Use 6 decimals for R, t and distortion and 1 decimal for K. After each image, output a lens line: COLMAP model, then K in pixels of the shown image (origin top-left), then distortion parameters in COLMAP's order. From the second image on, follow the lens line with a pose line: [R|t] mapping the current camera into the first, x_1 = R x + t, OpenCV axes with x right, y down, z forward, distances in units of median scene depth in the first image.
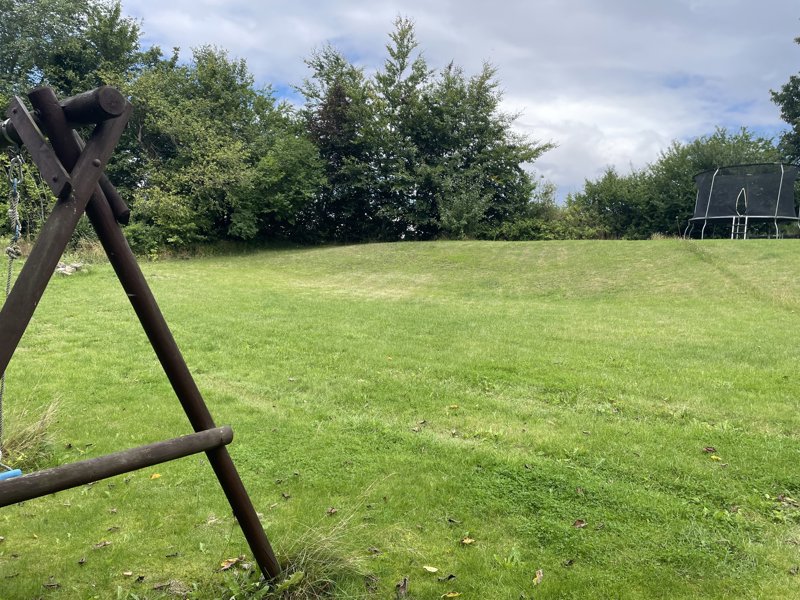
lens RADIAL K [[574.1, 0, 400.0], [0, 574.1, 300.0], [0, 0, 1]] dist [-0.005529, -0.007005]
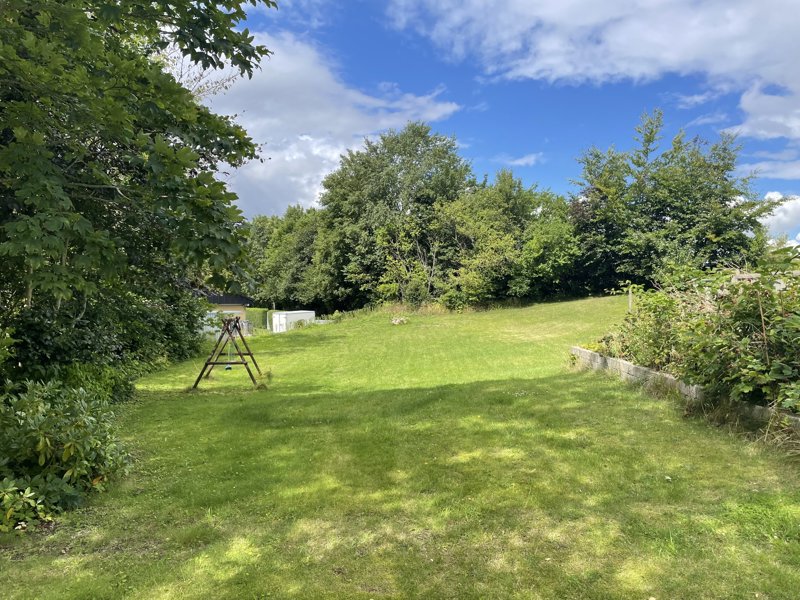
lens RADIAL K [[574.1, 0, 400.0], [0, 574.1, 300.0], [0, 0, 1]] dist [-0.005529, -0.007005]
pose [[0.695950, -0.024656, -0.717666, 0.559604], [-0.013846, 0.998764, -0.047741, -0.022802], [0.717956, 0.043162, 0.694749, -0.237331]]
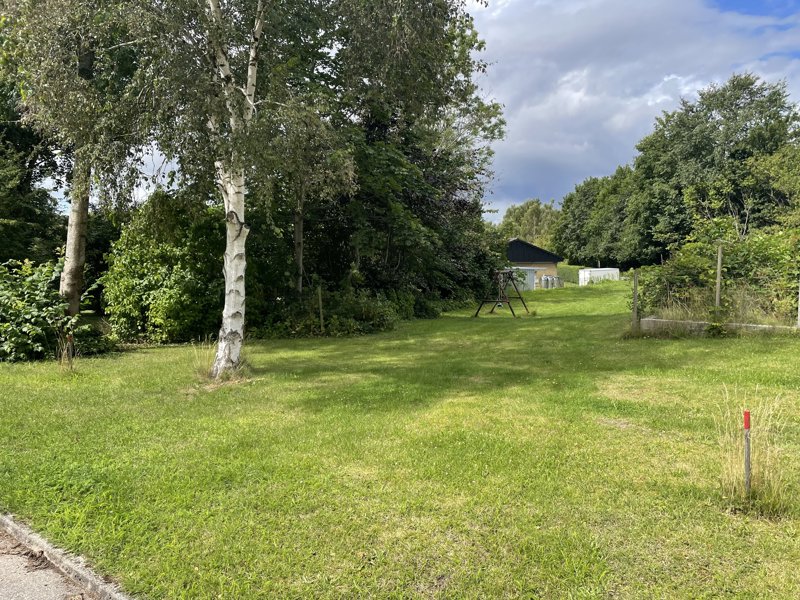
lens RADIAL K [[574.1, 0, 400.0], [0, 574.1, 300.0], [0, 0, 1]] dist [-0.005529, -0.007005]
pose [[0.174060, 0.046694, -0.983627, 0.843482], [-0.039275, 0.998410, 0.040445, -0.015060], [0.983951, 0.031592, 0.175617, -0.248015]]
